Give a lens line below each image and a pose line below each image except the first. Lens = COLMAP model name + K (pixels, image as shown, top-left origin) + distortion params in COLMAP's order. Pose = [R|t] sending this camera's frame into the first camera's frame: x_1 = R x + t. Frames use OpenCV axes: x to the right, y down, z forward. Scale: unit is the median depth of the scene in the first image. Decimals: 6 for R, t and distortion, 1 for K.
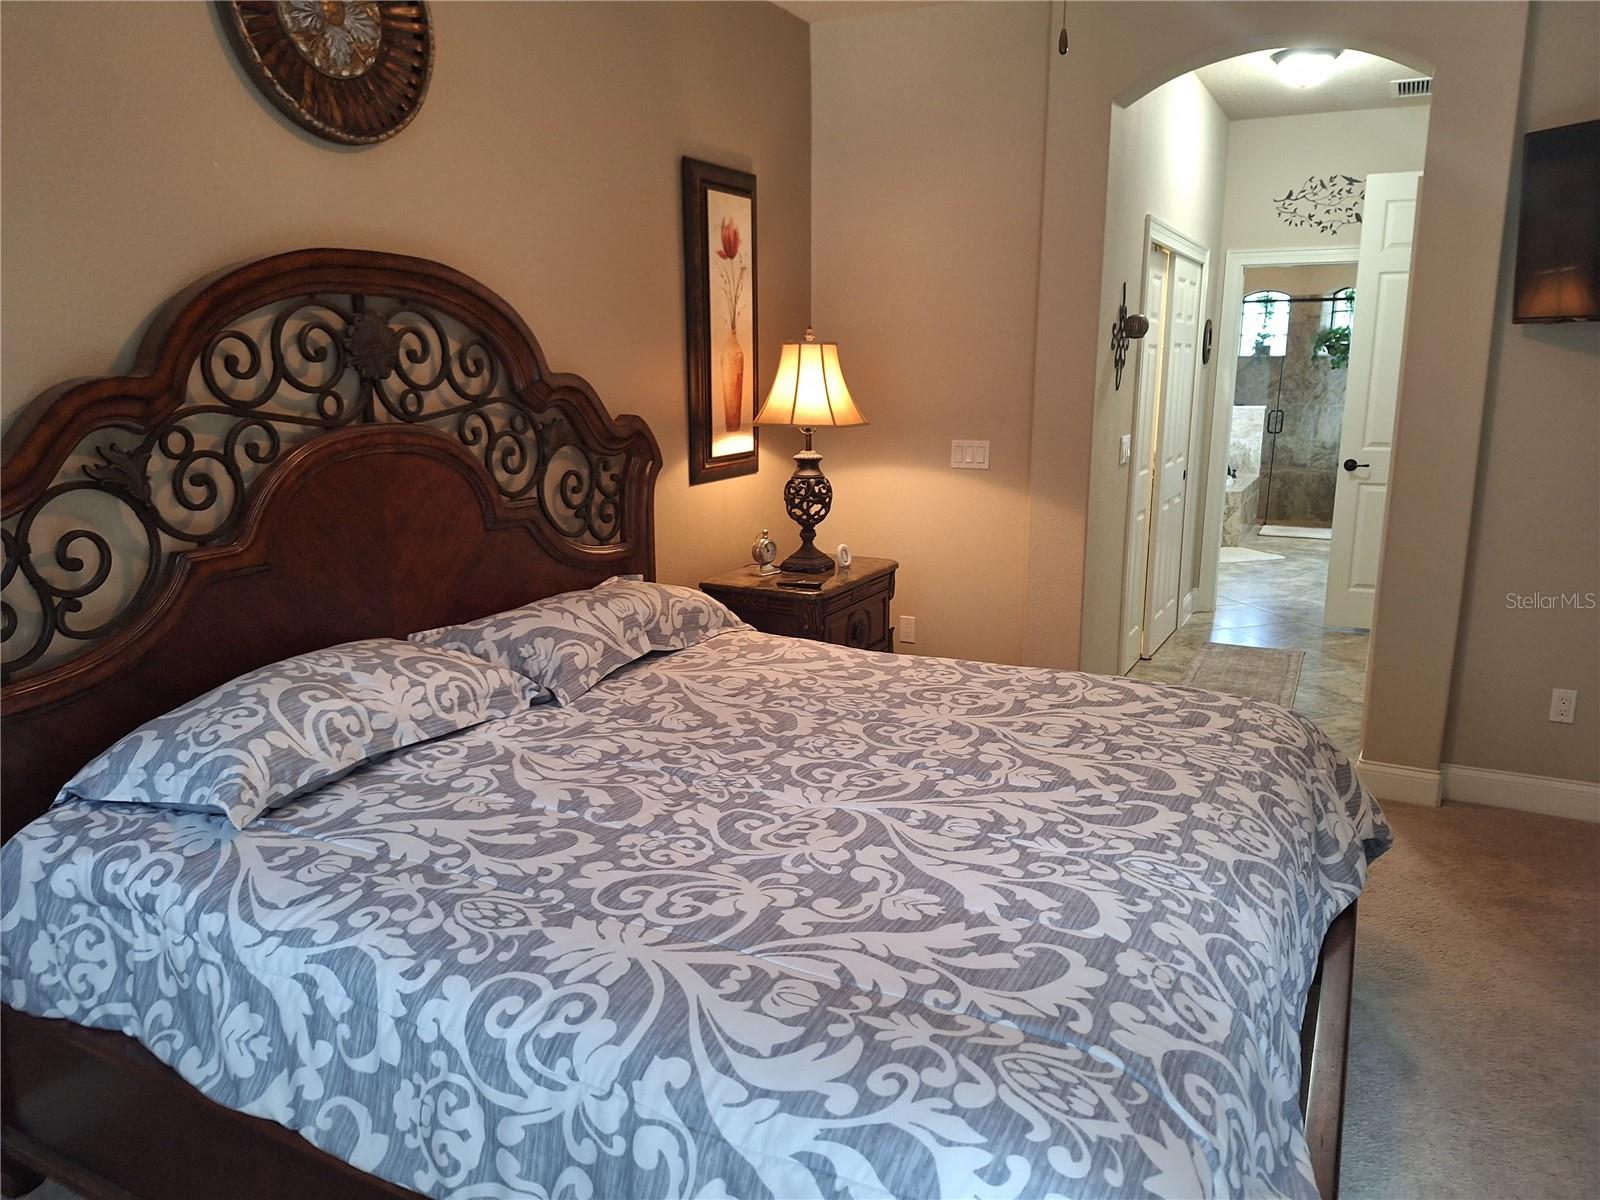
lens RADIAL K [[1110.4, 0, 807.8], [0, 1110.4, 591.2], [0, 0, 1]] dist [0.094759, -0.105658]
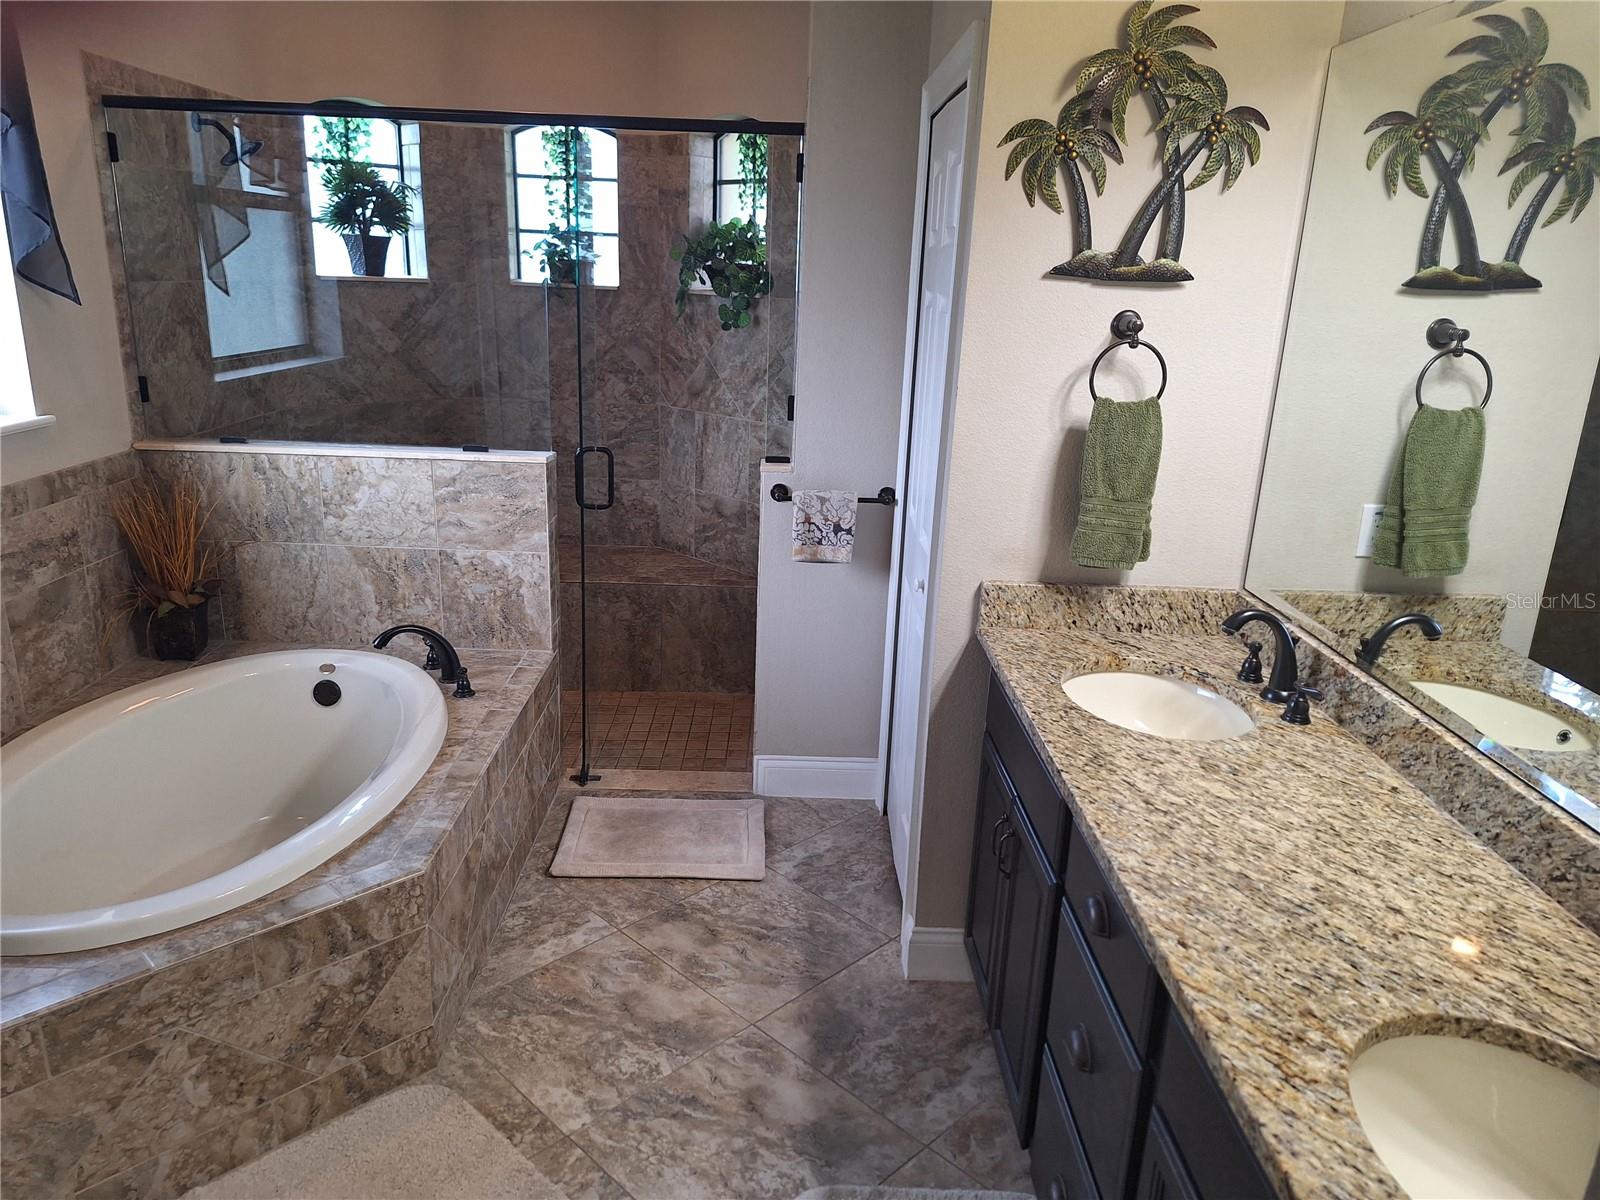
lens RADIAL K [[1102.4, 0, 791.8], [0, 1102.4, 608.9], [0, 0, 1]] dist [0.084427, -0.105097]
pose [[0.885622, -0.104967, 0.452389, 0.289295], [0.059439, 0.991730, 0.113747, -0.137860], [-0.460588, -0.073847, 0.884537, 0.616486]]
